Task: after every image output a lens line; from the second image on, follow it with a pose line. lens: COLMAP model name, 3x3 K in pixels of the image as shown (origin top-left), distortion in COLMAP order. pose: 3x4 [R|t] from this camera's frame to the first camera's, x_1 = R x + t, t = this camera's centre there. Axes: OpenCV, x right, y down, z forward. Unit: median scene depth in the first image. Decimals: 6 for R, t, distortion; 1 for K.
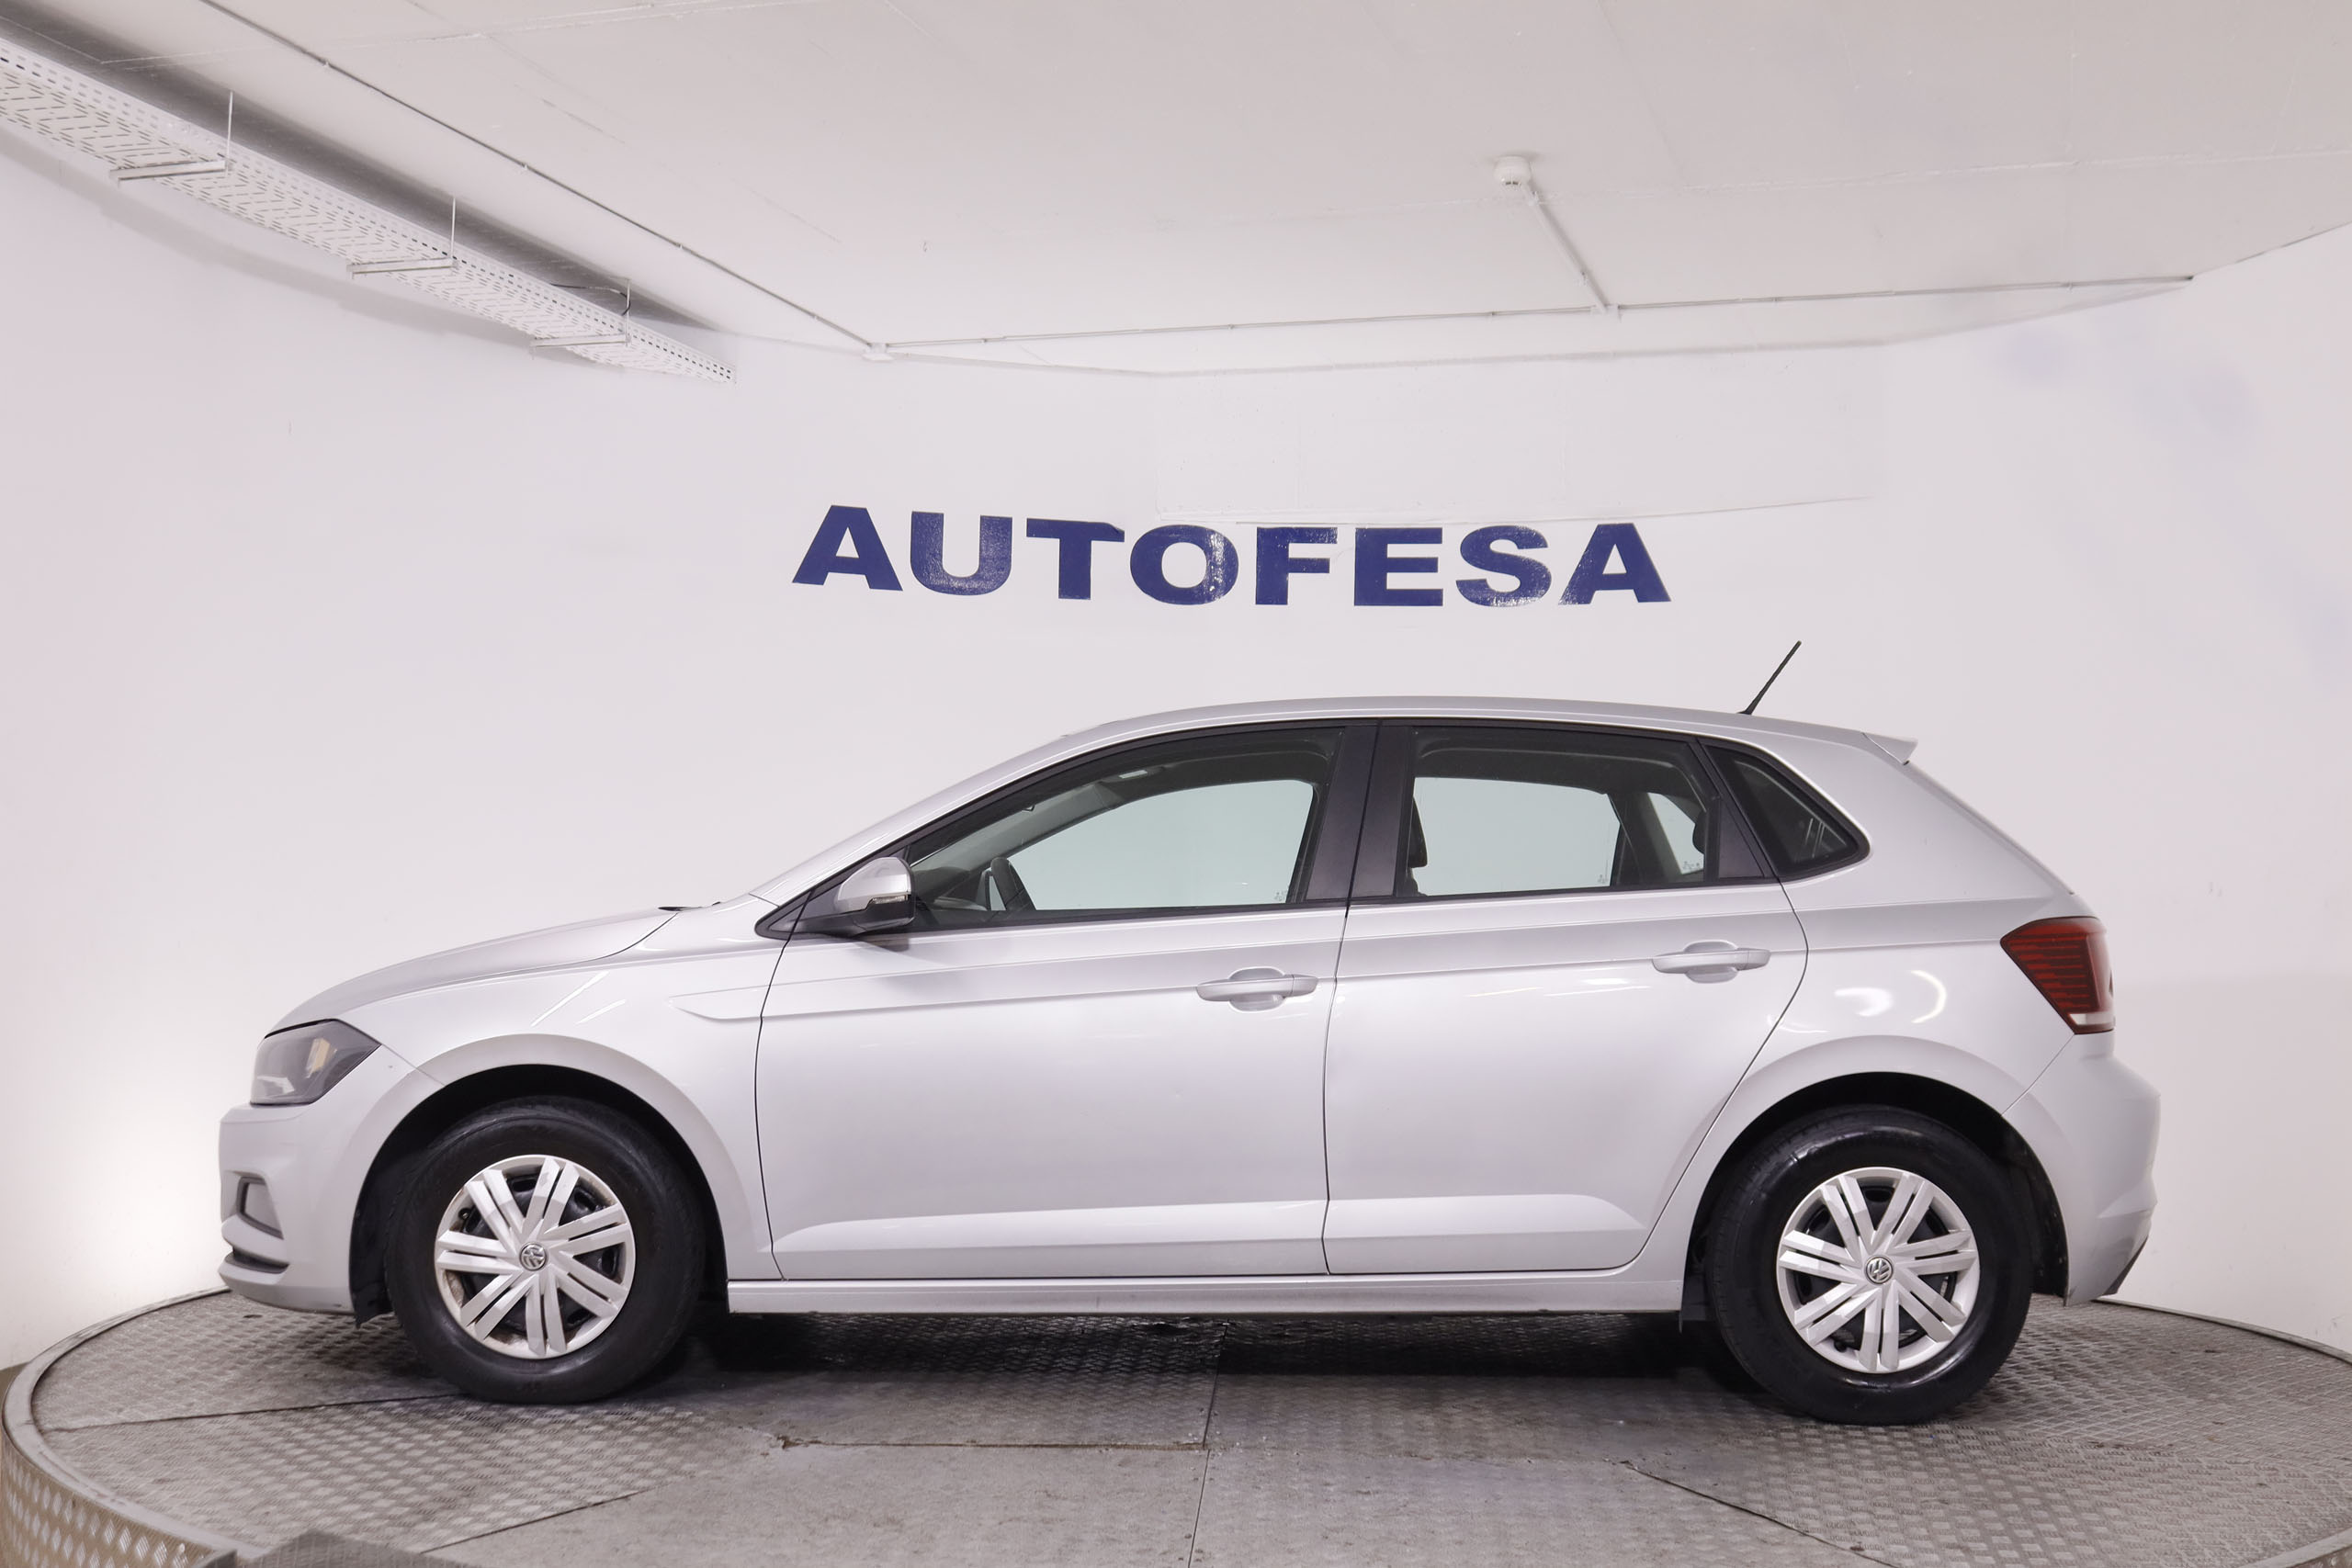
lens RADIAL K [[2868.4, 0, 1175.4], [0, 2868.4, 730.4], [0, 0, 1]] dist [-0.066697, 0.000000]
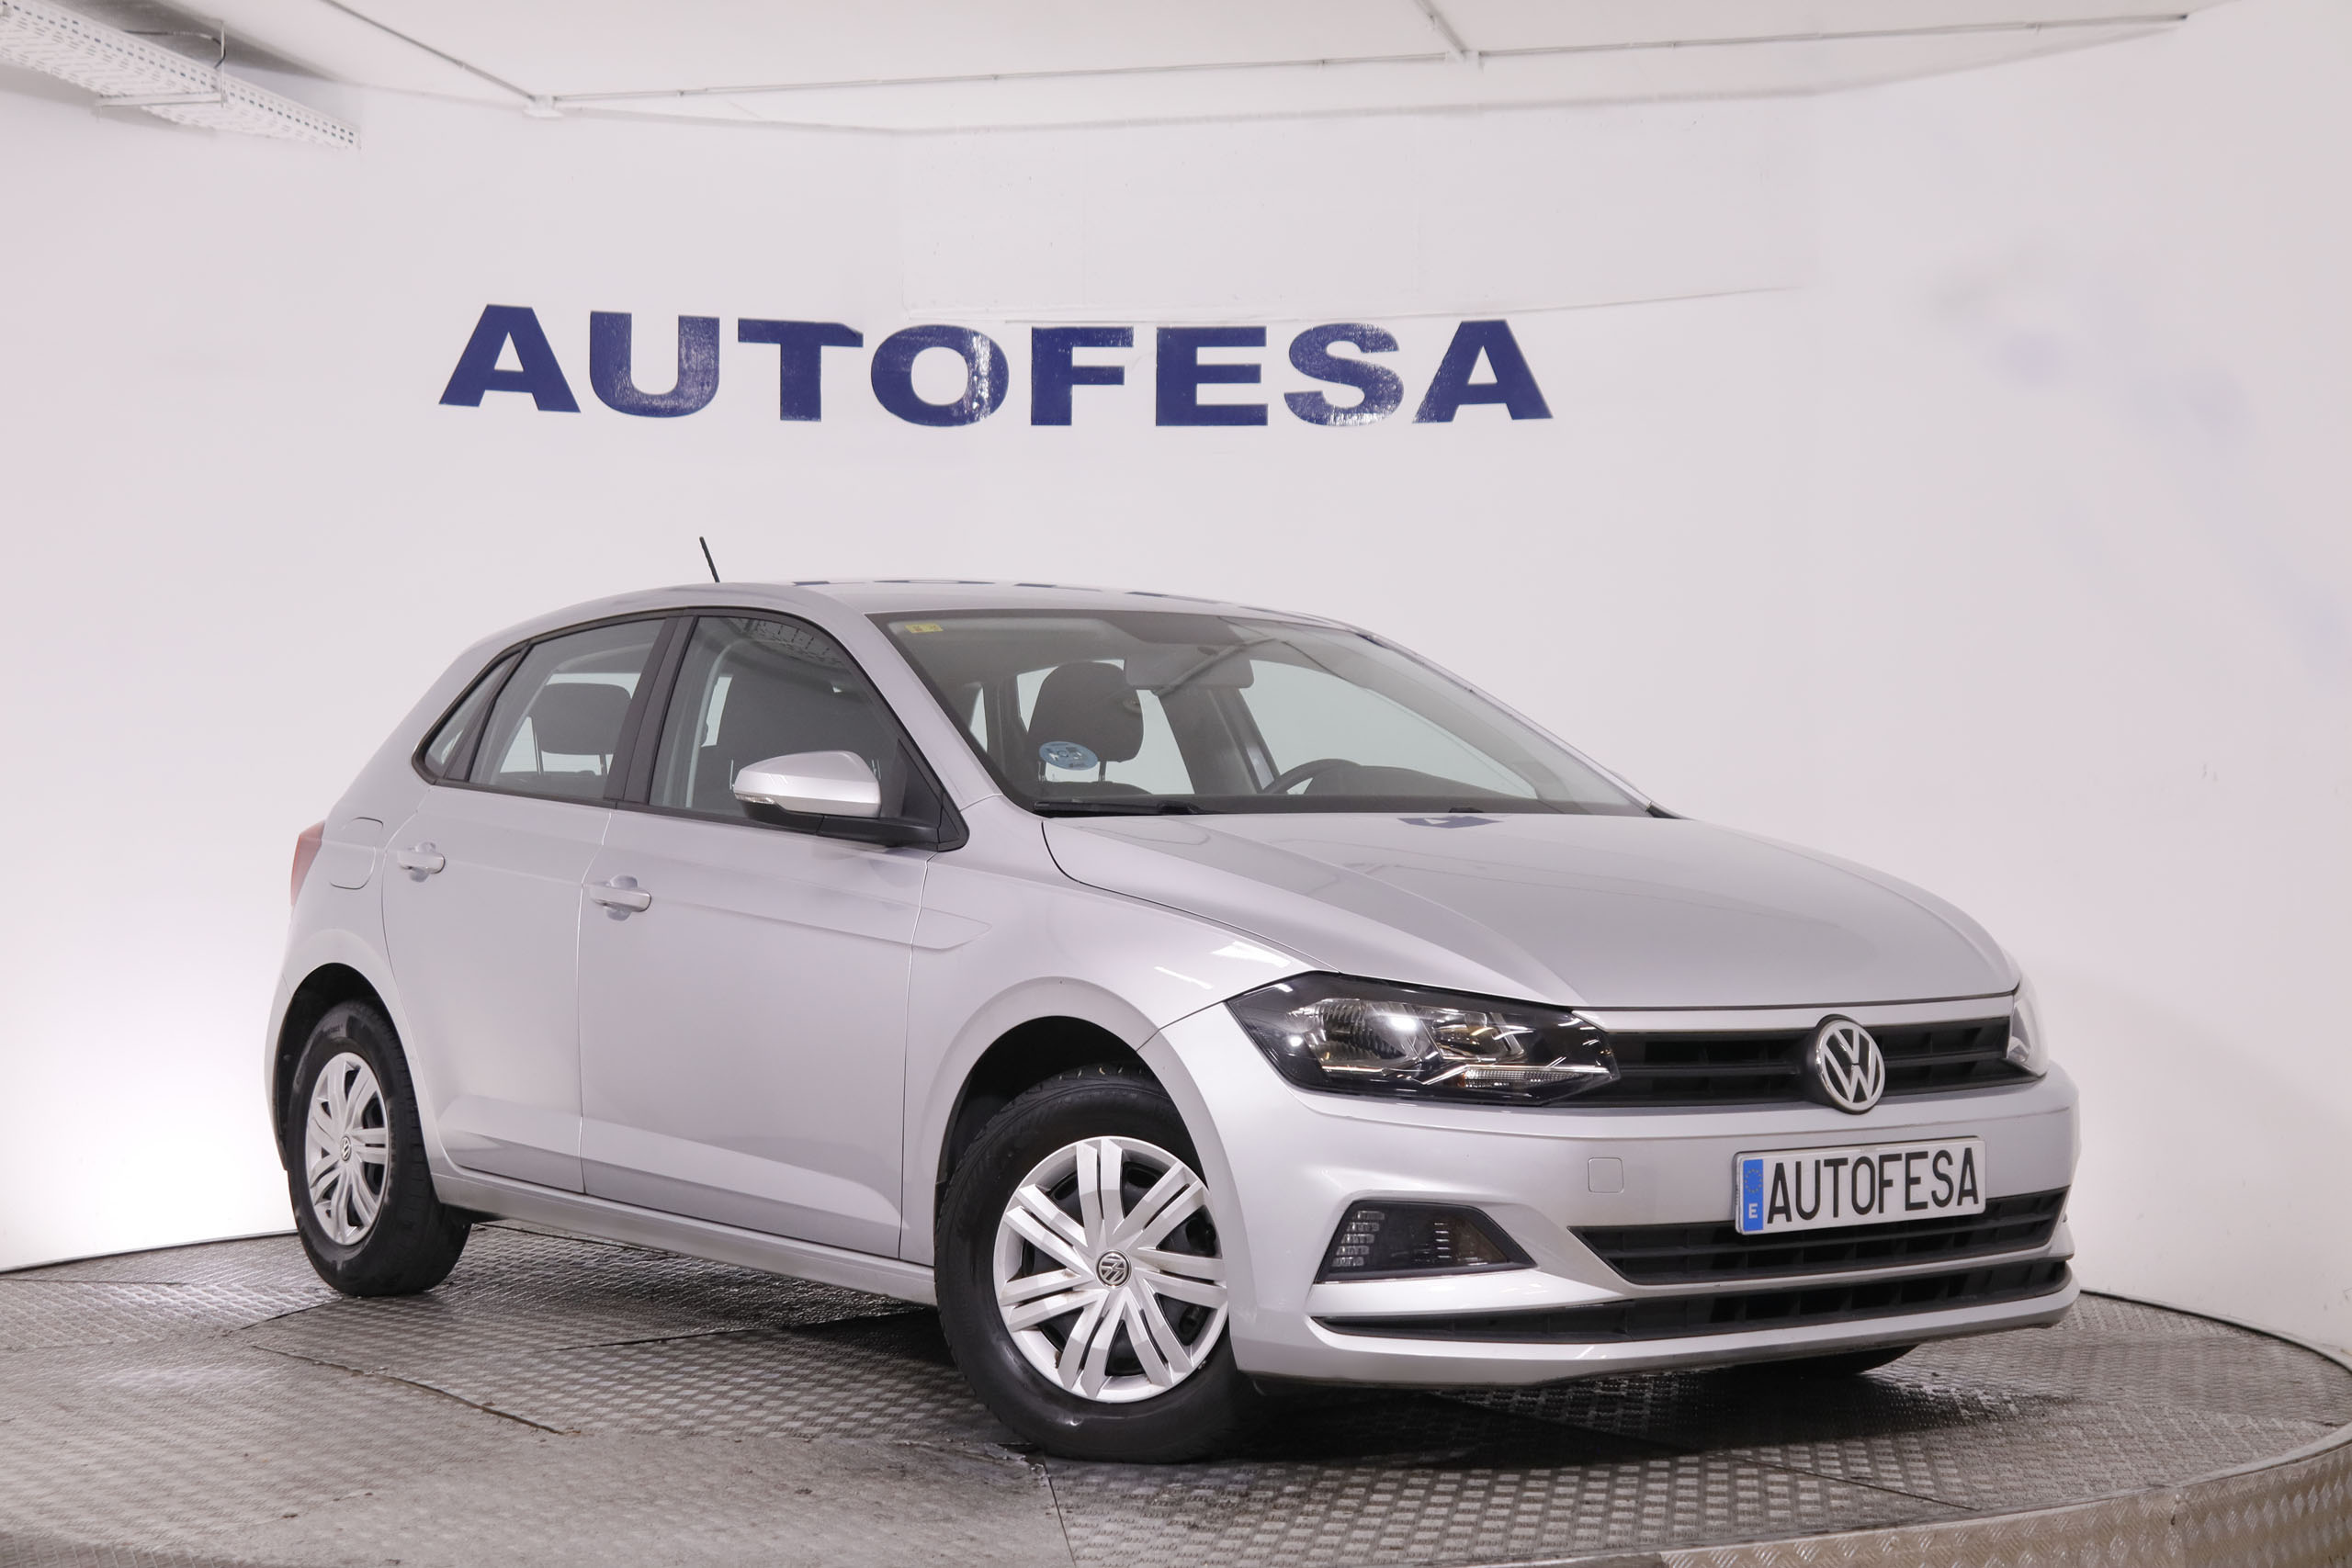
lens RADIAL K [[4197.4, 0, 1228.8], [0, 4197.4, 765.2], [0, 0, 1]] dist [-0.006255, 0.000000]
pose [[0.997515, -0.014218, 0.069006, 0.001182], [0.010439, 0.998442, 0.054807, -0.013535], [-0.069678, -0.053950, 0.996110, -0.162063]]
